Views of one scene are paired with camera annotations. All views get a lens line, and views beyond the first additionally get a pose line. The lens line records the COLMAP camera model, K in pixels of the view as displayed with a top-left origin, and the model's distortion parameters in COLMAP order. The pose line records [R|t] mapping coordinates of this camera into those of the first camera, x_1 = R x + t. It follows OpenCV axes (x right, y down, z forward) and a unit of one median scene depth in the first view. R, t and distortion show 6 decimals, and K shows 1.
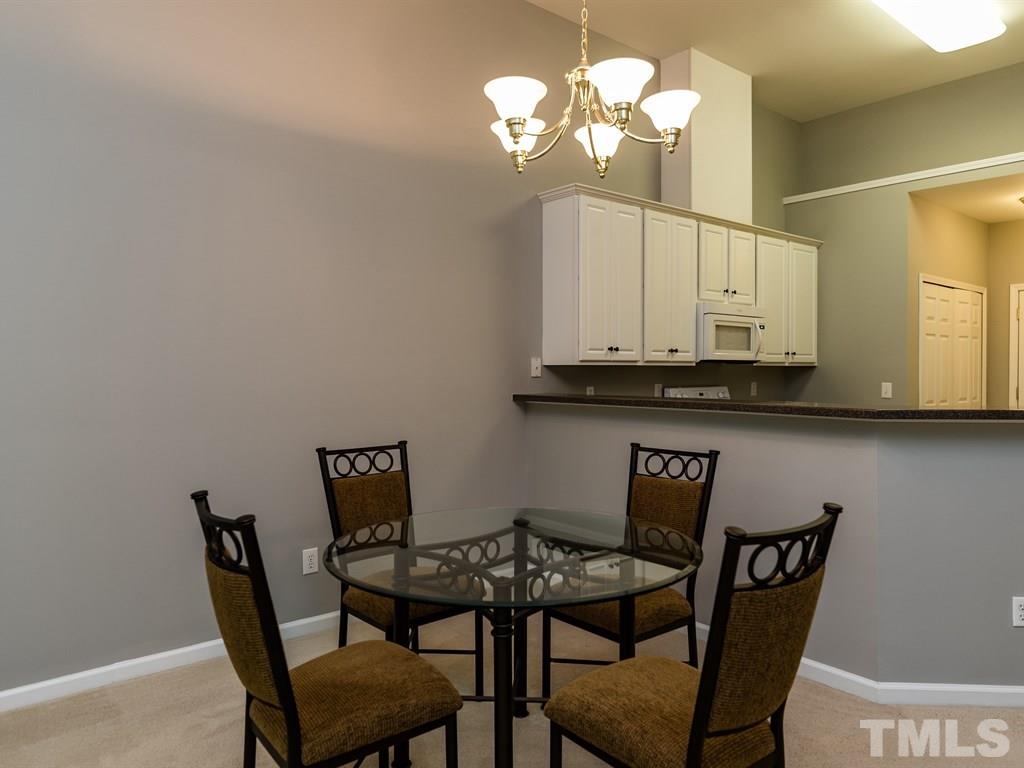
lens RADIAL K [[711.3, 0, 512.7], [0, 711.3, 372.9], [0, 0, 1]] dist [-0.003515, -0.001530]
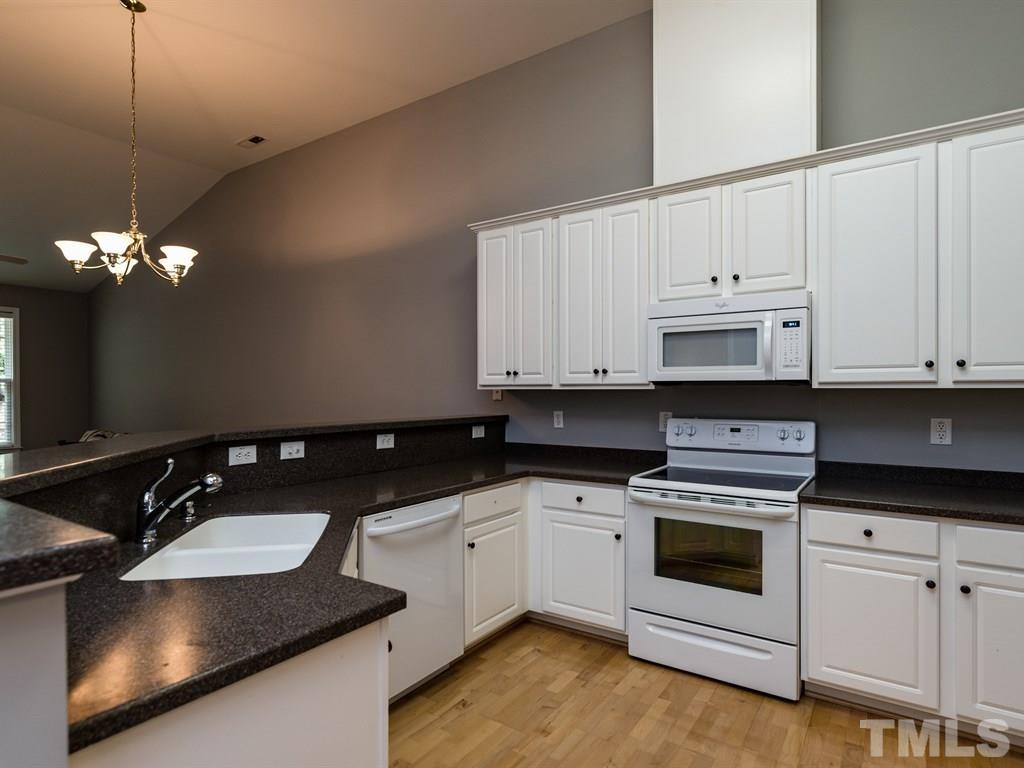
lens RADIAL K [[580.1, 0, 511.1], [0, 580.1, 399.0], [0, 0, 1]] dist [0.000944, 0.000096]
pose [[0.270580, 0.009620, -0.962649, 0.855796], [-0.006818, 0.999944, 0.008076, -0.003812], [0.962673, 0.004378, 0.270630, 0.719707]]
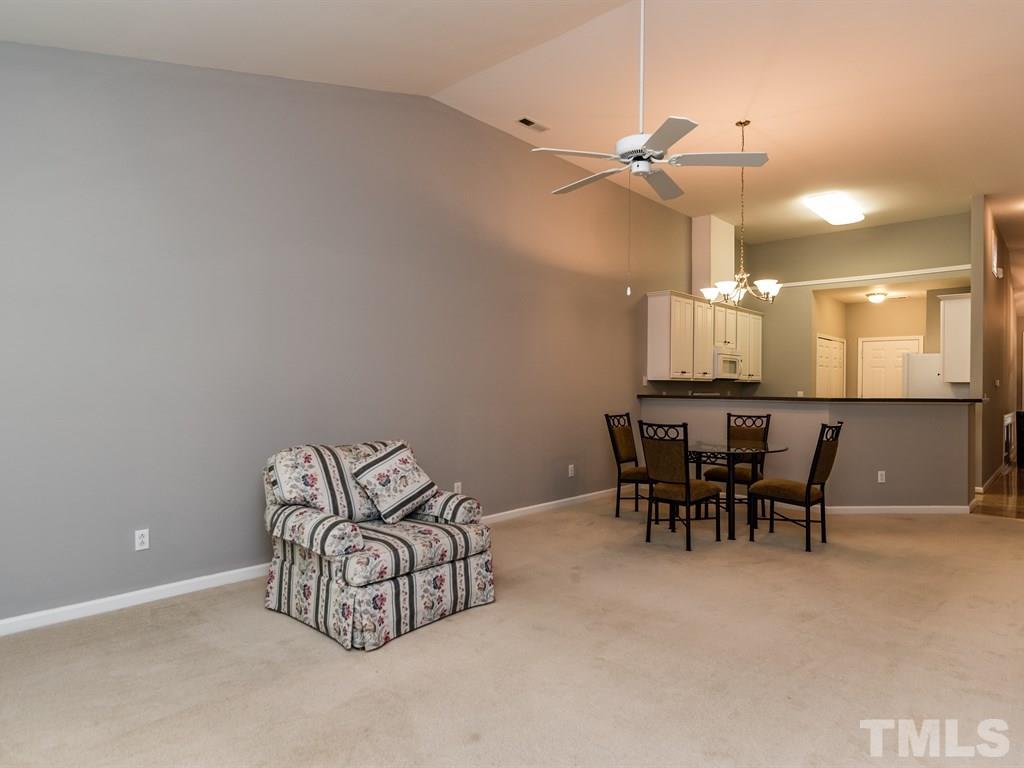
lens RADIAL K [[618.3, 0, 512.0], [0, 618.3, 384.0], [0, 0, 1]] dist [-0.001218, -0.000887]
pose [[0.990881, 0.007906, 0.134510, -0.527850], [-0.006862, 0.999943, -0.008222, 0.015210], [-0.134567, 0.007224, 0.990878, -0.603024]]
